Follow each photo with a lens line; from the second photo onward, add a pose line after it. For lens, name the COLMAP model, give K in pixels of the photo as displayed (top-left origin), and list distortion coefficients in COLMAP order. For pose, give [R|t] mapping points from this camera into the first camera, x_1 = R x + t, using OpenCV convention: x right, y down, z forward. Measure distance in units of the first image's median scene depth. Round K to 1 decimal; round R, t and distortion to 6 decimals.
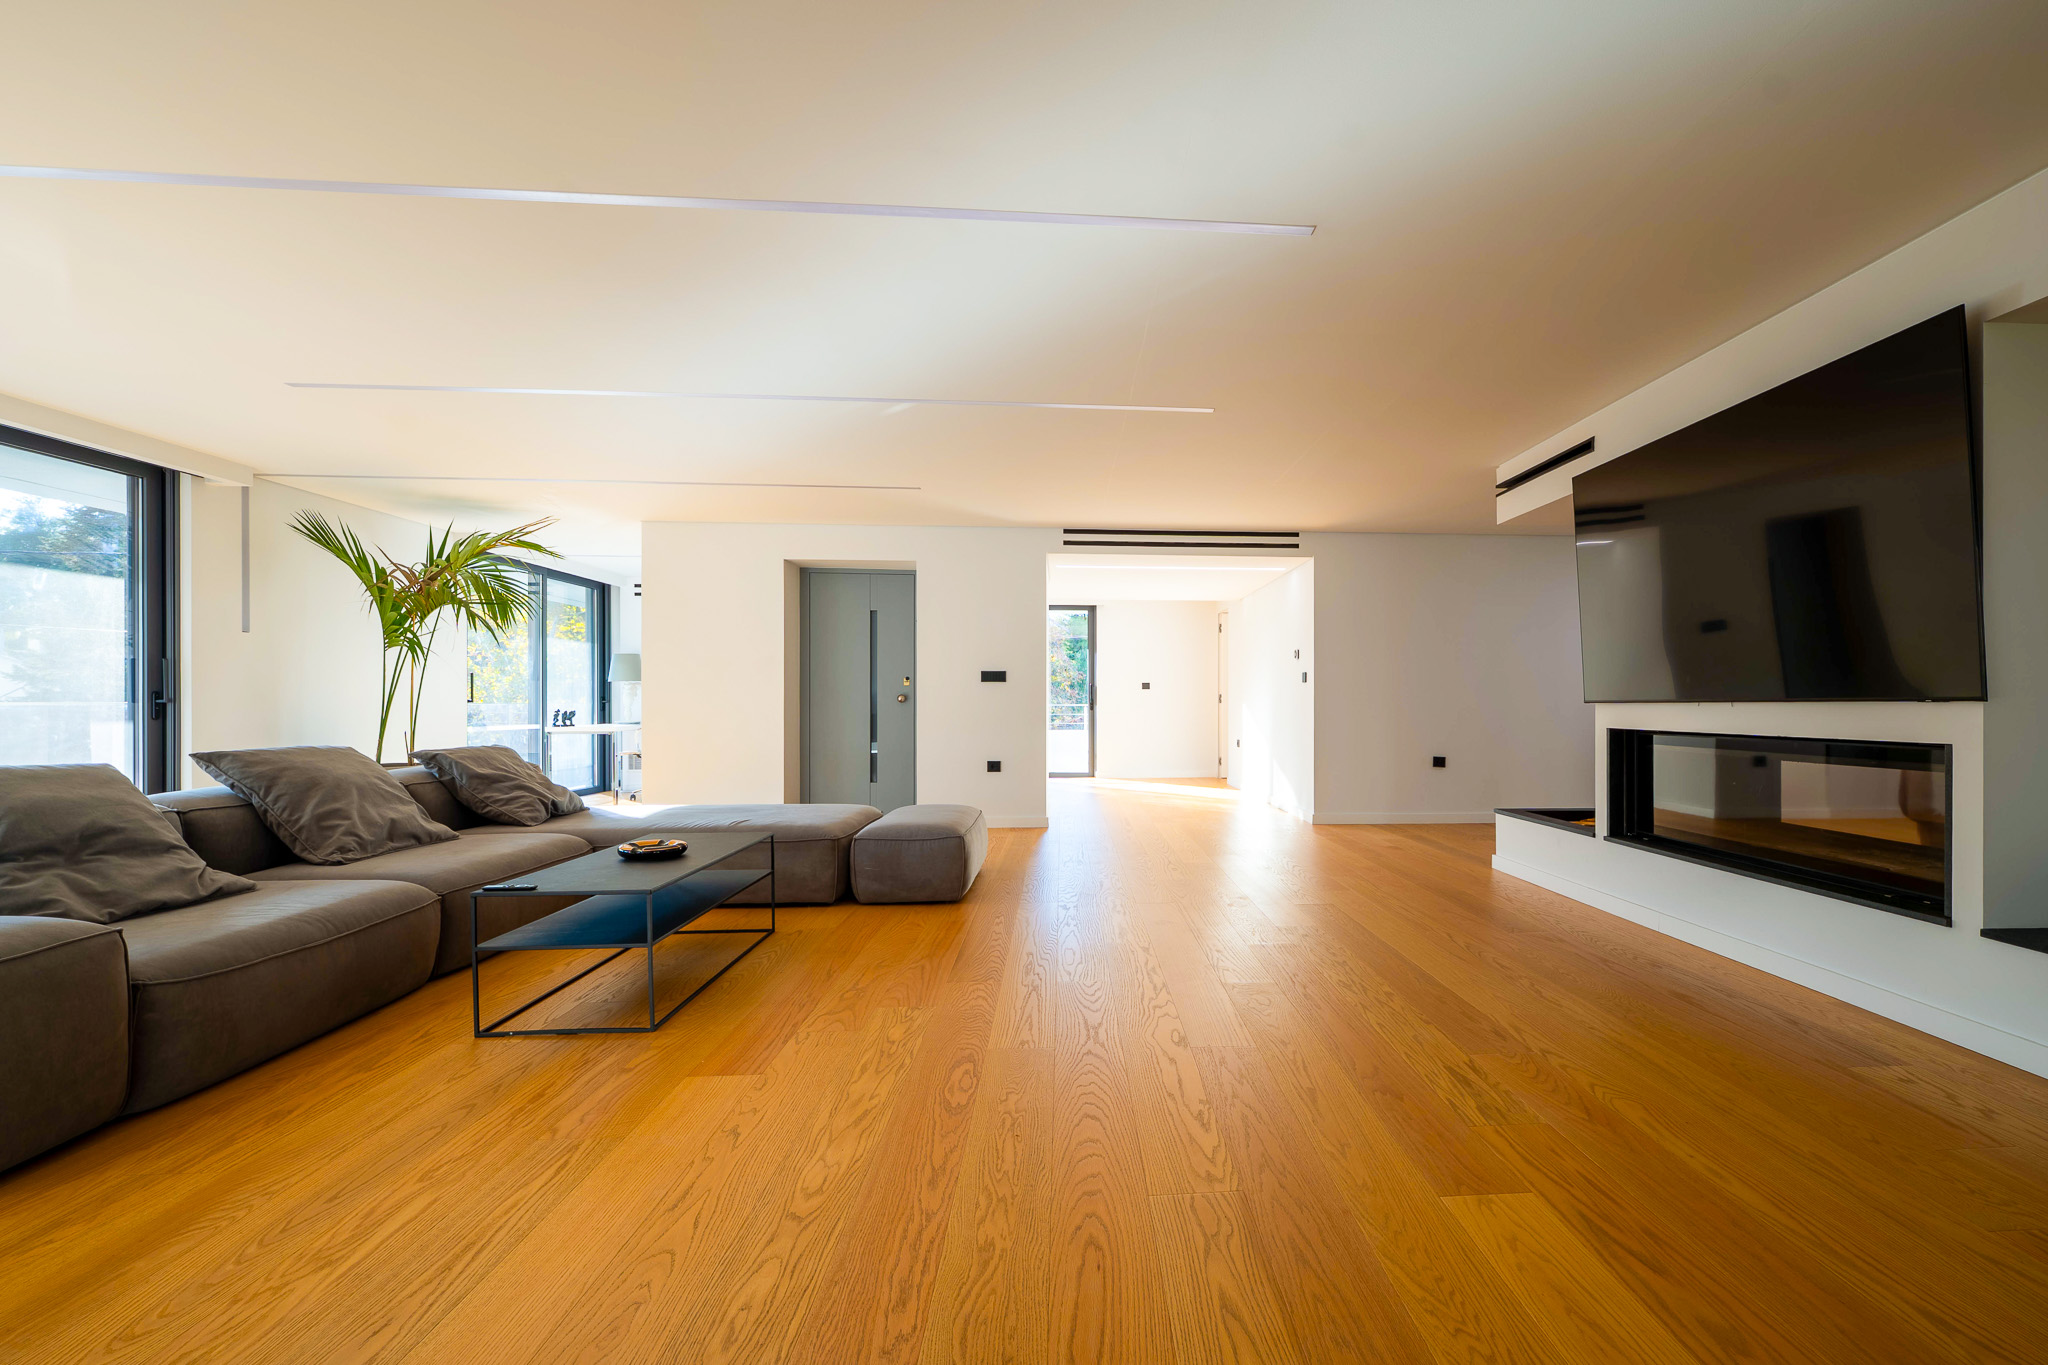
lens RADIAL K [[1057.3, 0, 1019.9], [0, 1057.3, 699.0], [0, 0, 1]] dist [0.003847, -0.001028]
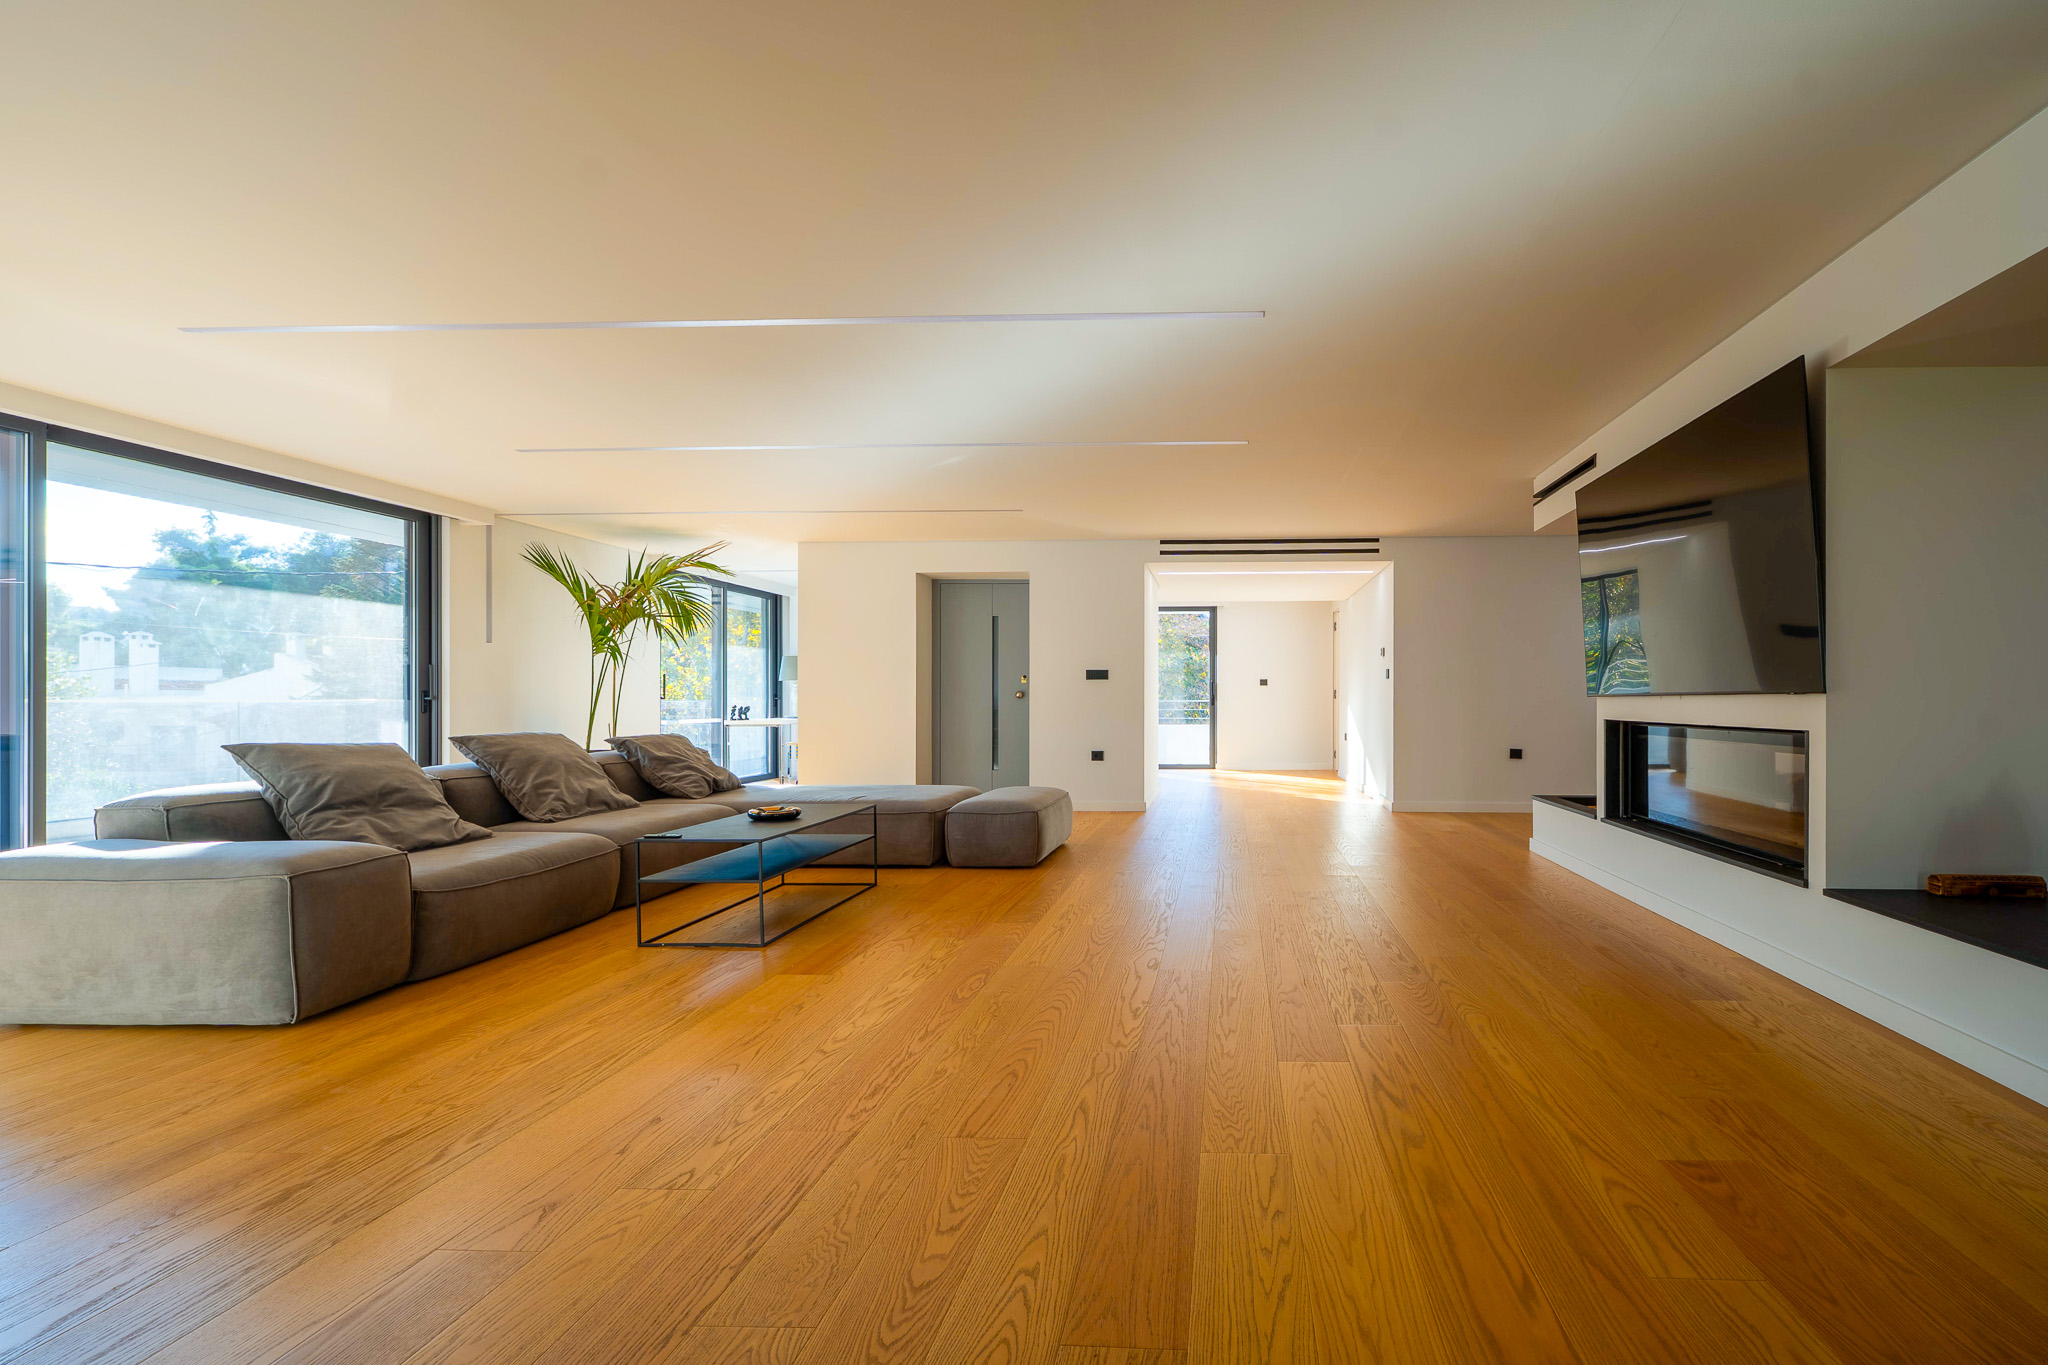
lens RADIAL K [[1057.3, 0, 1021.8], [0, 1057.3, 687.8], [0, 0, 1]] dist [0.003847, -0.001028]
pose [[0.985910, -0.003772, -0.167236, 0.132531], [0.002482, 0.999966, -0.007923, 0.001579], [0.167260, 0.007396, 0.985885, -0.169966]]
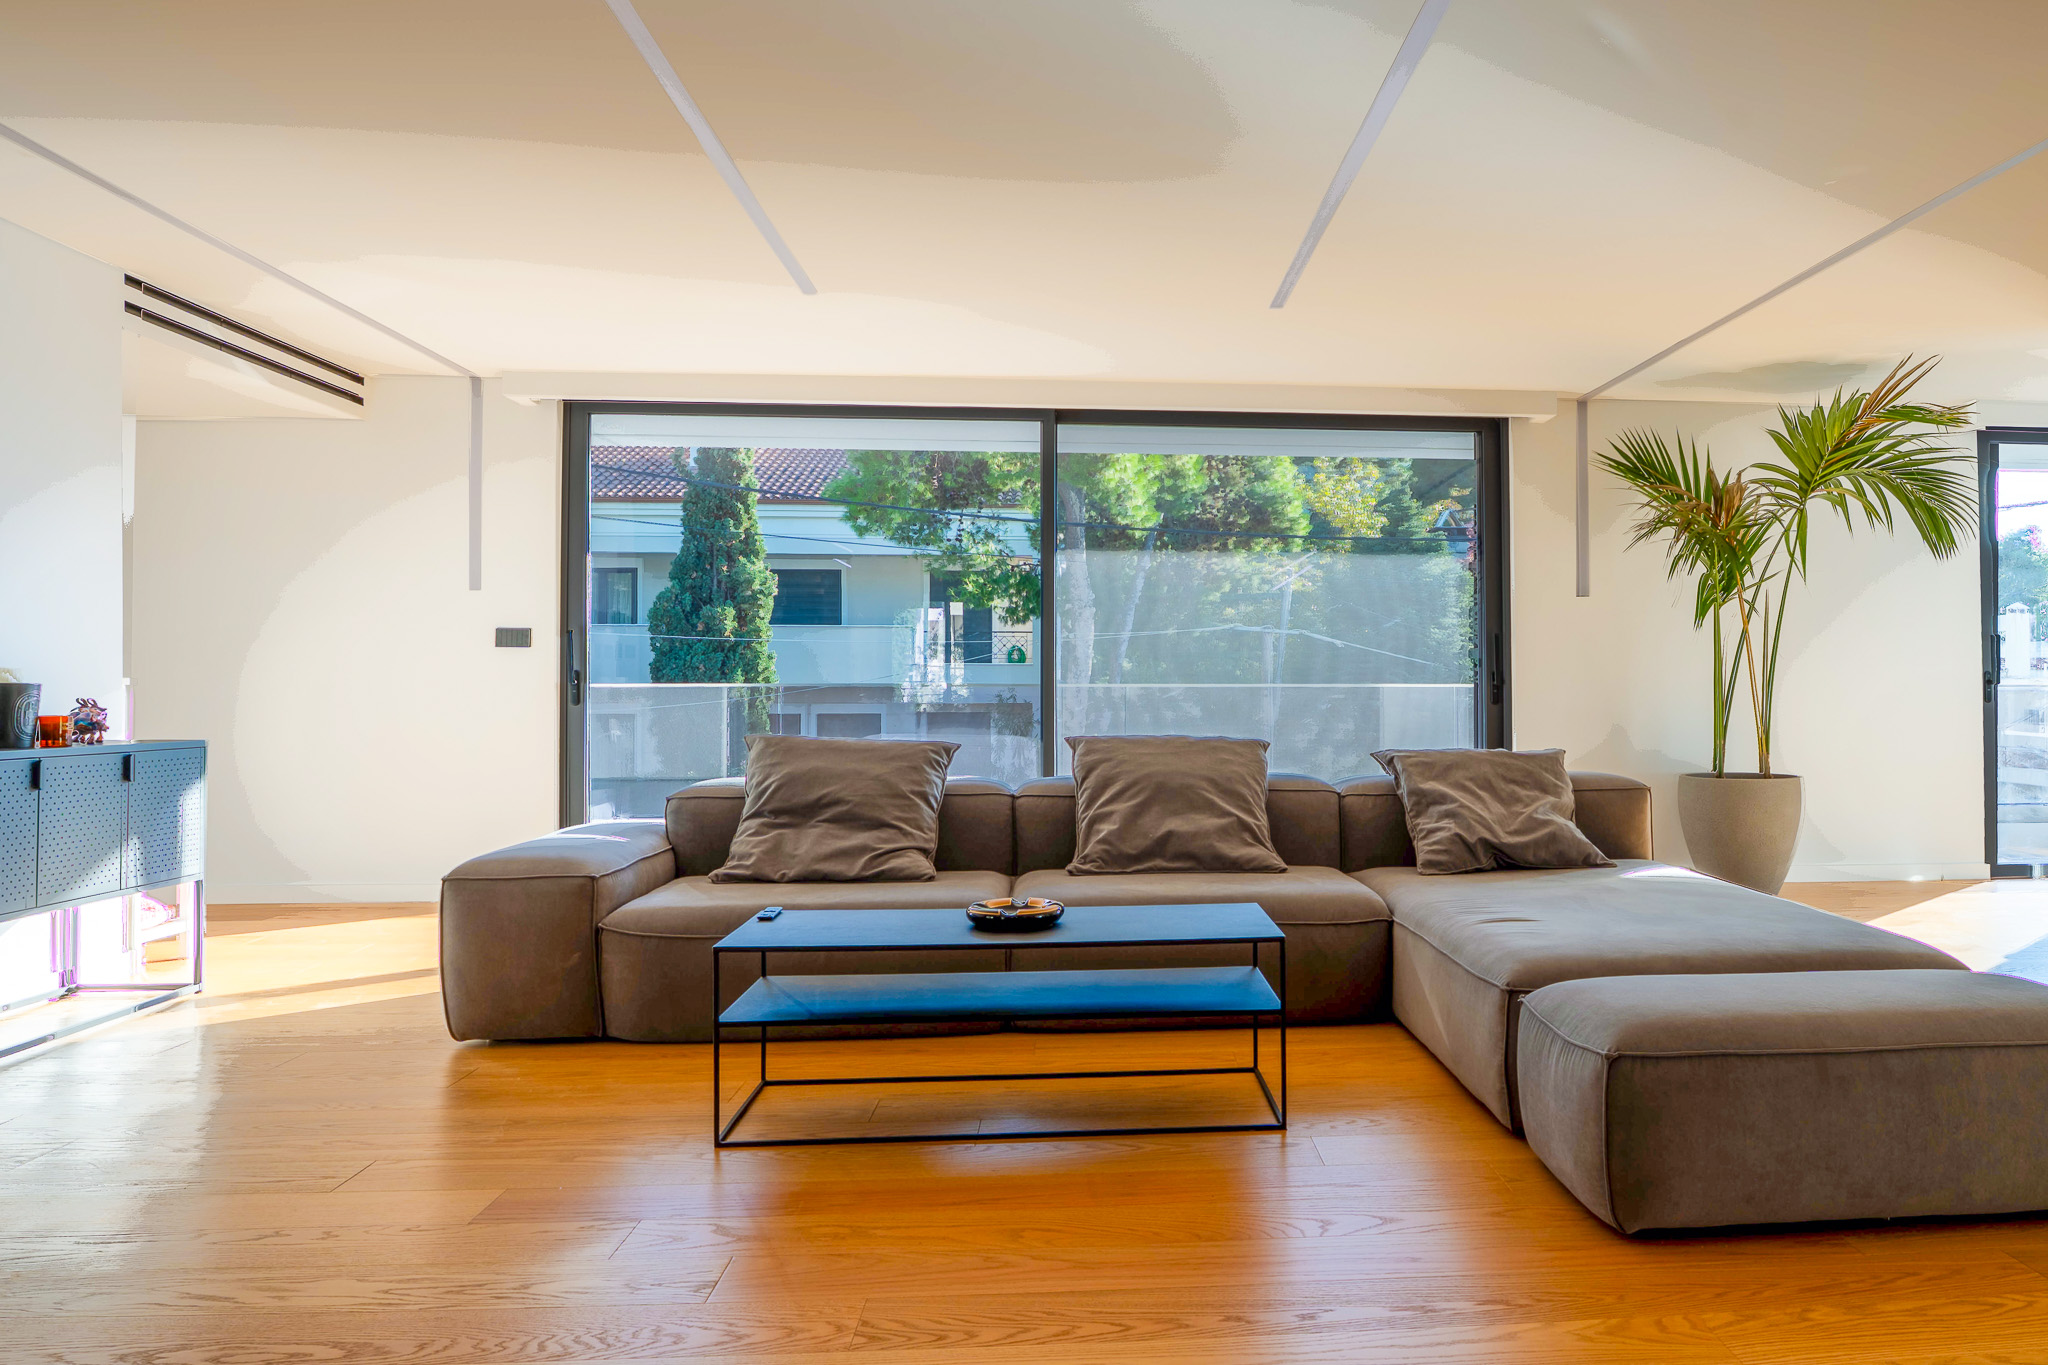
lens RADIAL K [[1357.2, 0, 1033.8], [0, 1357.2, 674.9], [0, 0, 1]] dist [-0.040091, -0.000986]
pose [[0.069311, -0.009569, -0.997549, 0.393855], [0.002648, 0.999952, -0.009408, 0.004692], [0.997592, -0.001989, 0.069333, 0.791293]]
